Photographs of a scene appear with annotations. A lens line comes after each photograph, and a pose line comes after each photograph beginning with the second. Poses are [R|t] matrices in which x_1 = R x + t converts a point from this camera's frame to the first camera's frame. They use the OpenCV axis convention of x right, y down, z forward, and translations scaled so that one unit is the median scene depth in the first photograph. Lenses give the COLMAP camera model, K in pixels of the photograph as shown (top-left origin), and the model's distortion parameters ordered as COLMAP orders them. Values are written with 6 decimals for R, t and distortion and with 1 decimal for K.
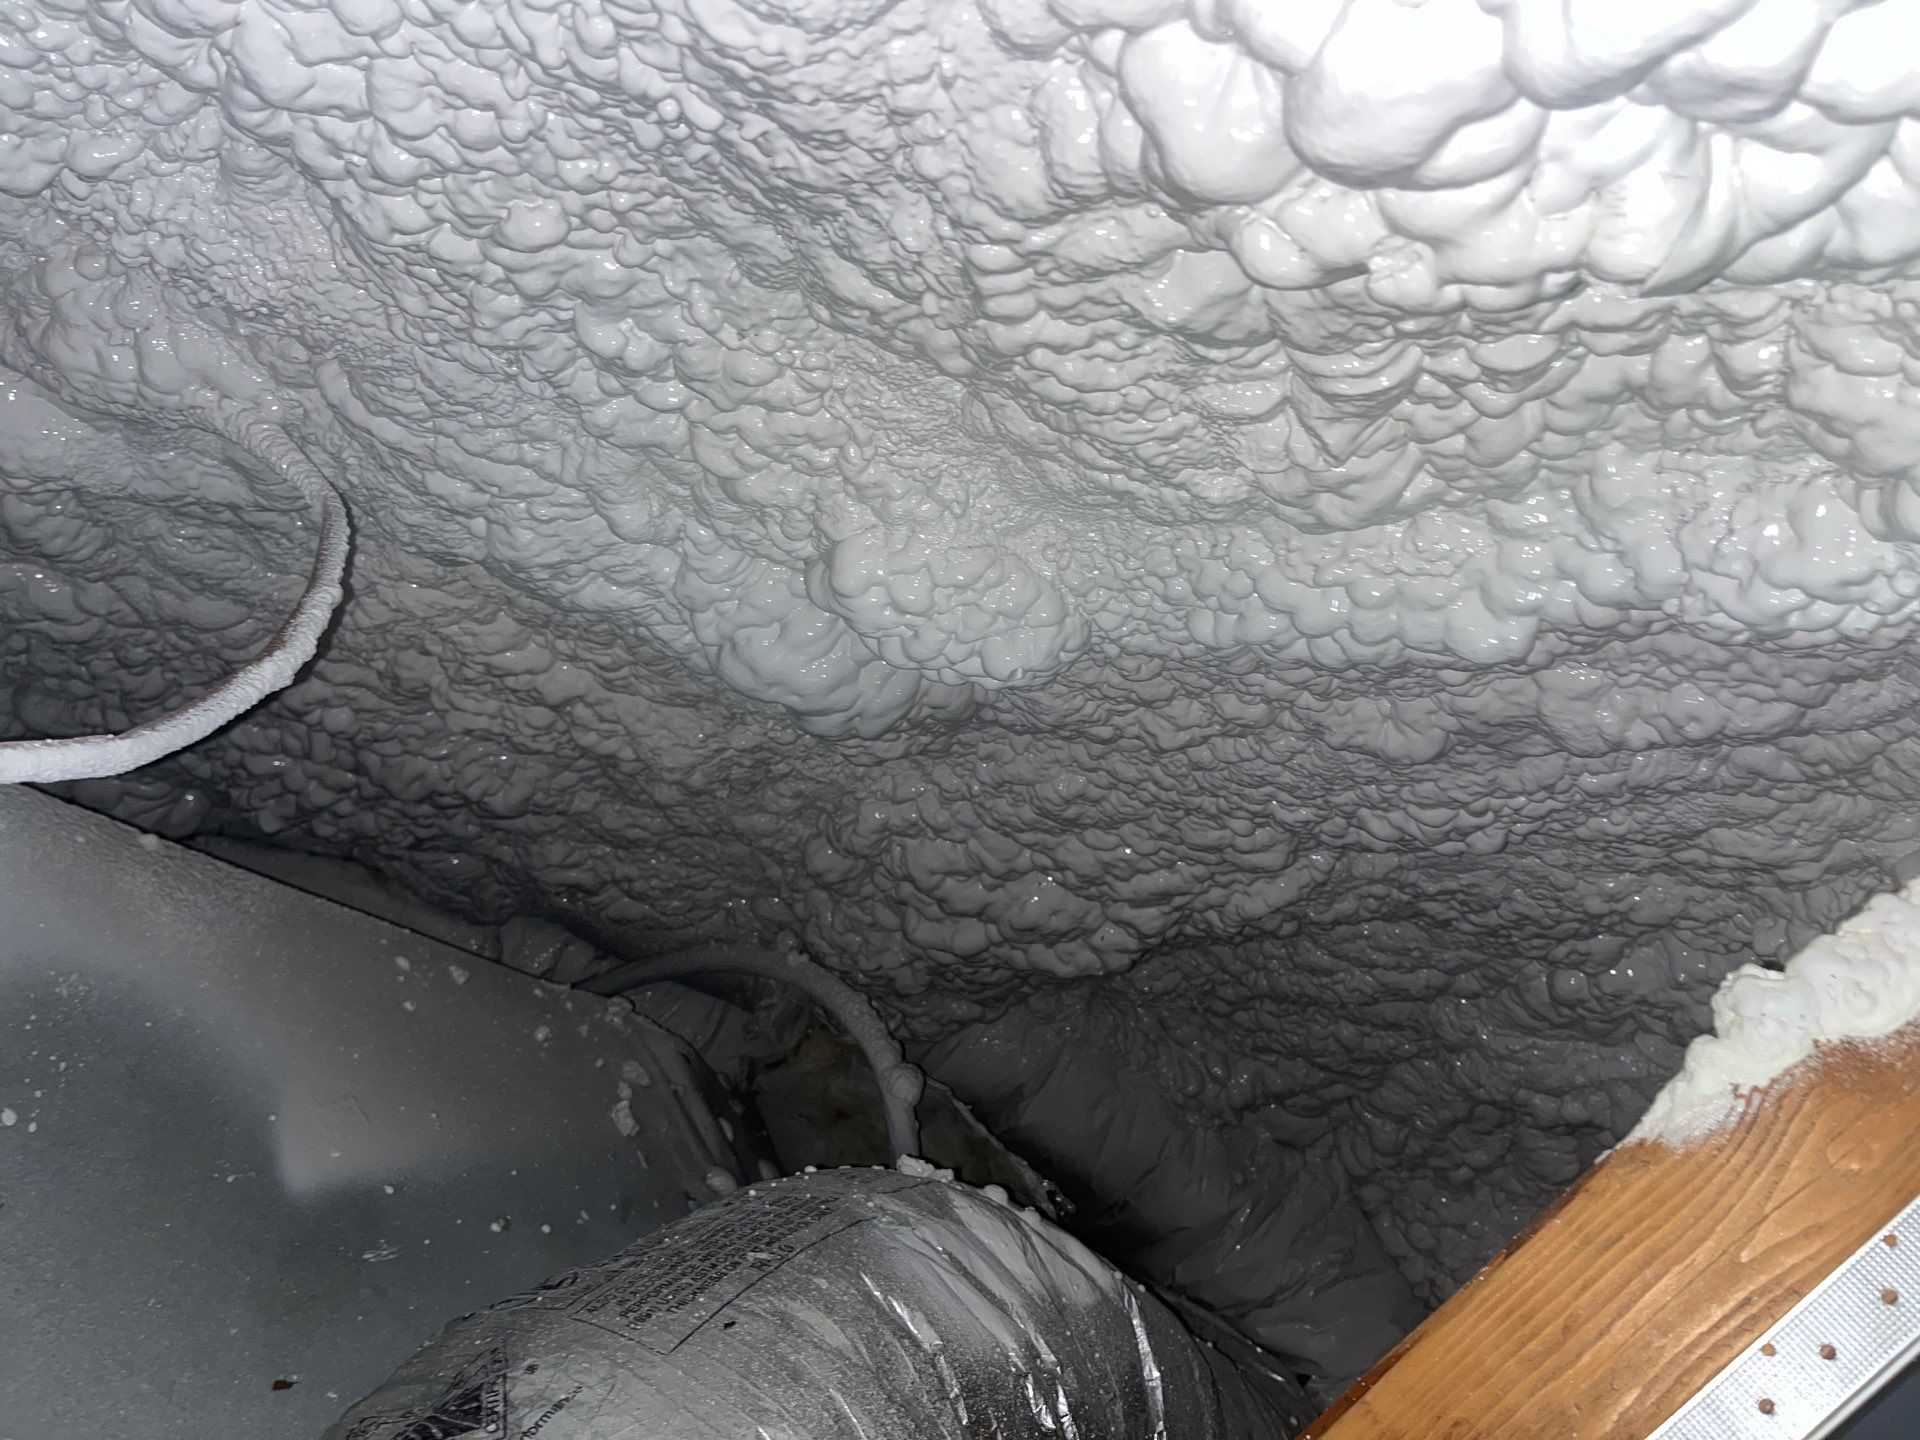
lens RADIAL K [[1463.9, 0, 963.9], [0, 1463.9, 717.7], [0, 0, 1]] dist [0.048436, -0.067886]
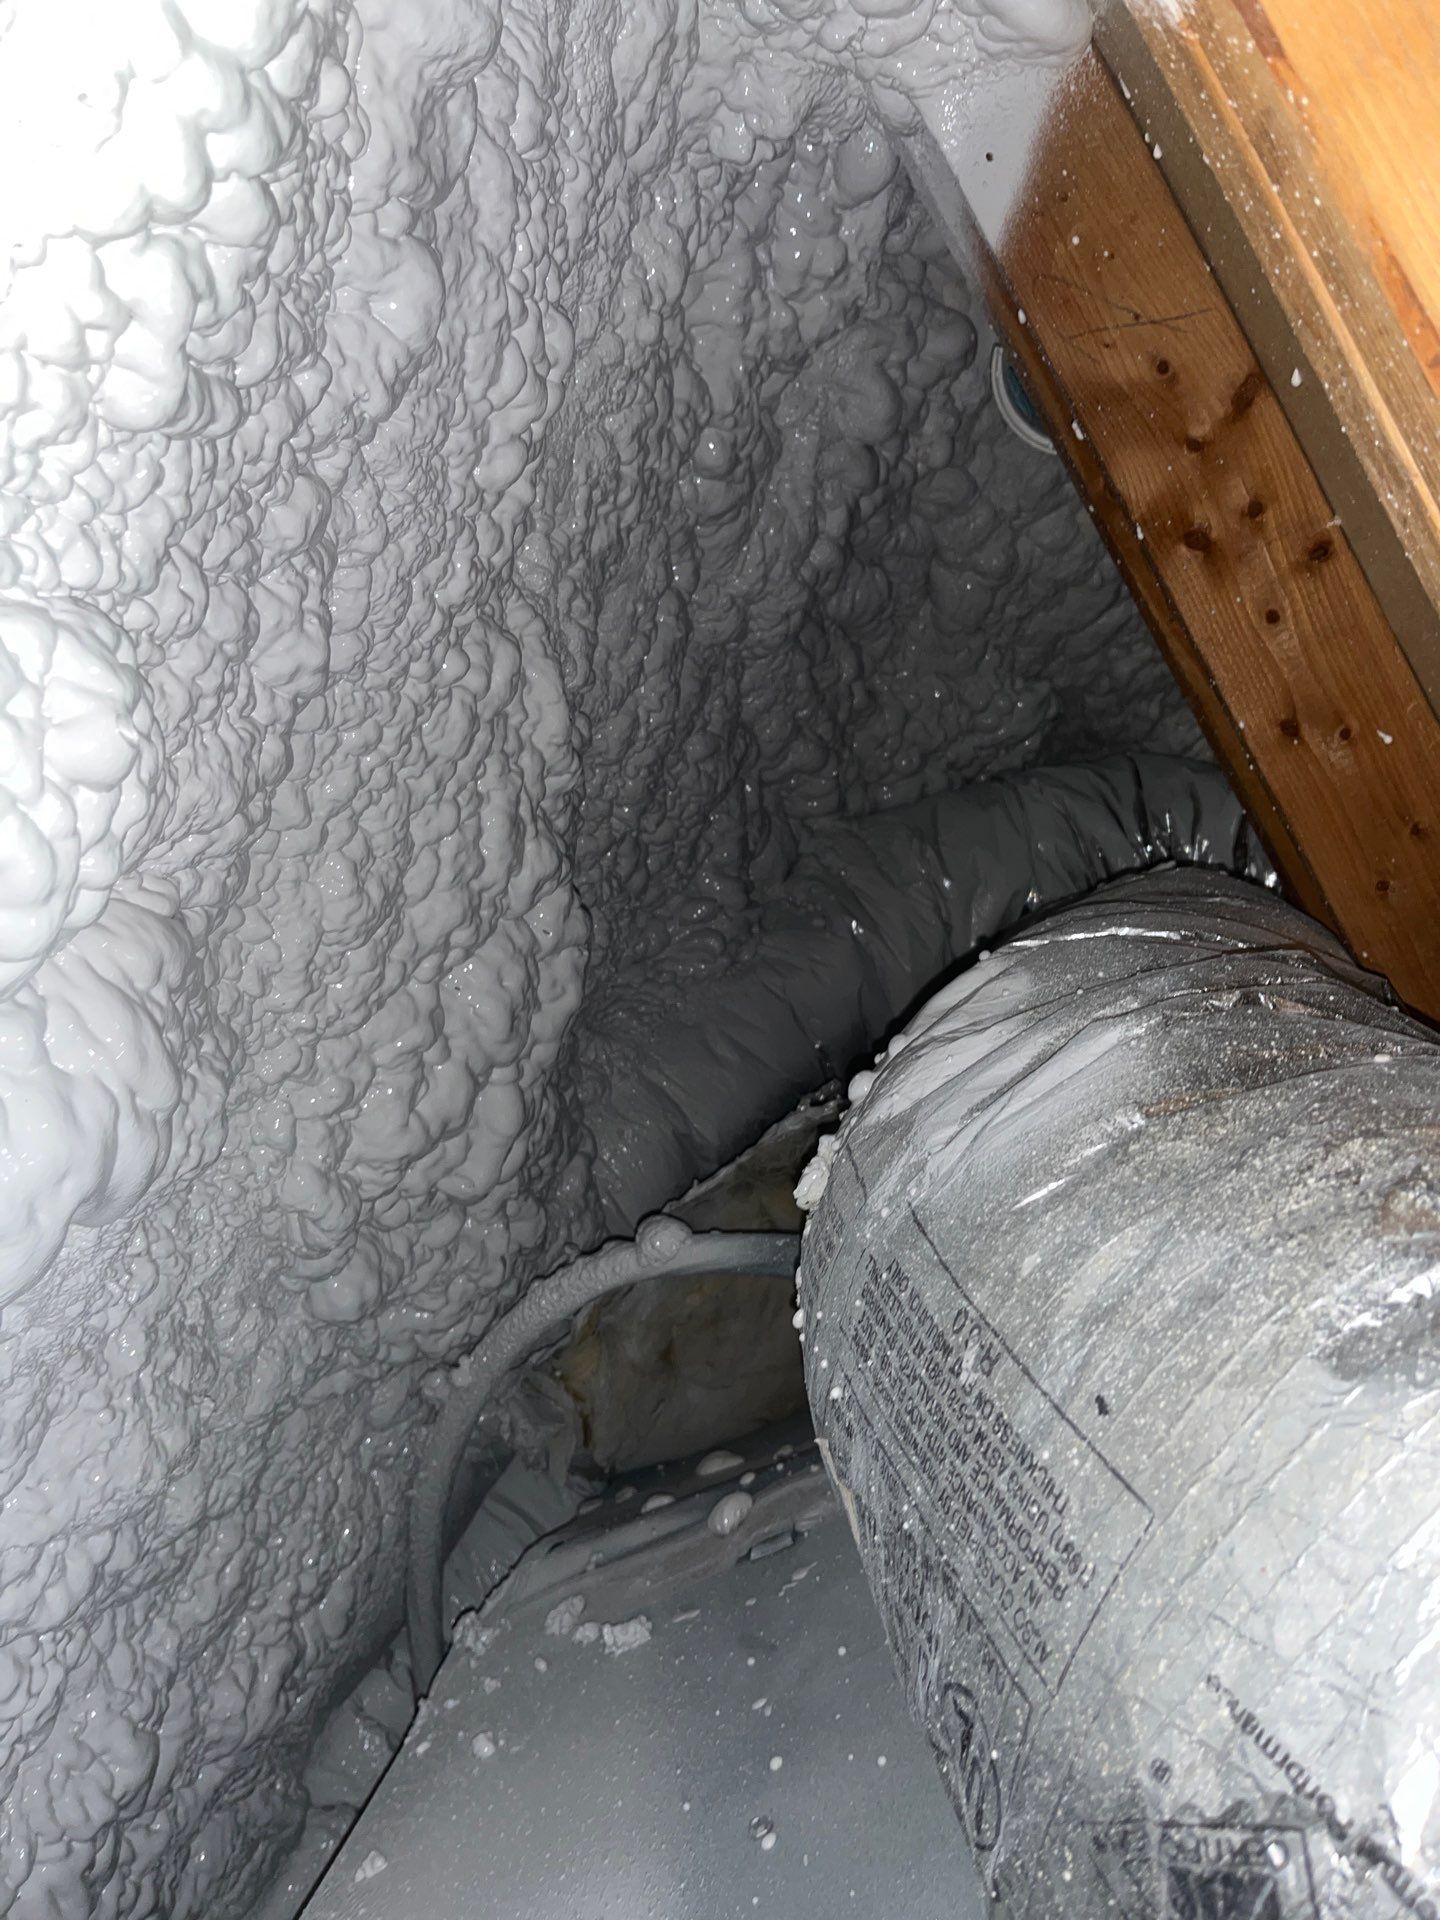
lens RADIAL K [[1463.9, 0, 729.3], [0, 1463.9, 947.9], [0, 0, 1]] dist [0.048436, -0.067886]
pose [[0.196093, -0.945543, 0.259799, -0.095906], [0.925697, 0.265899, 0.269039, 0.036336], [-0.323468, 0.187738, 0.927428, 0.263846]]
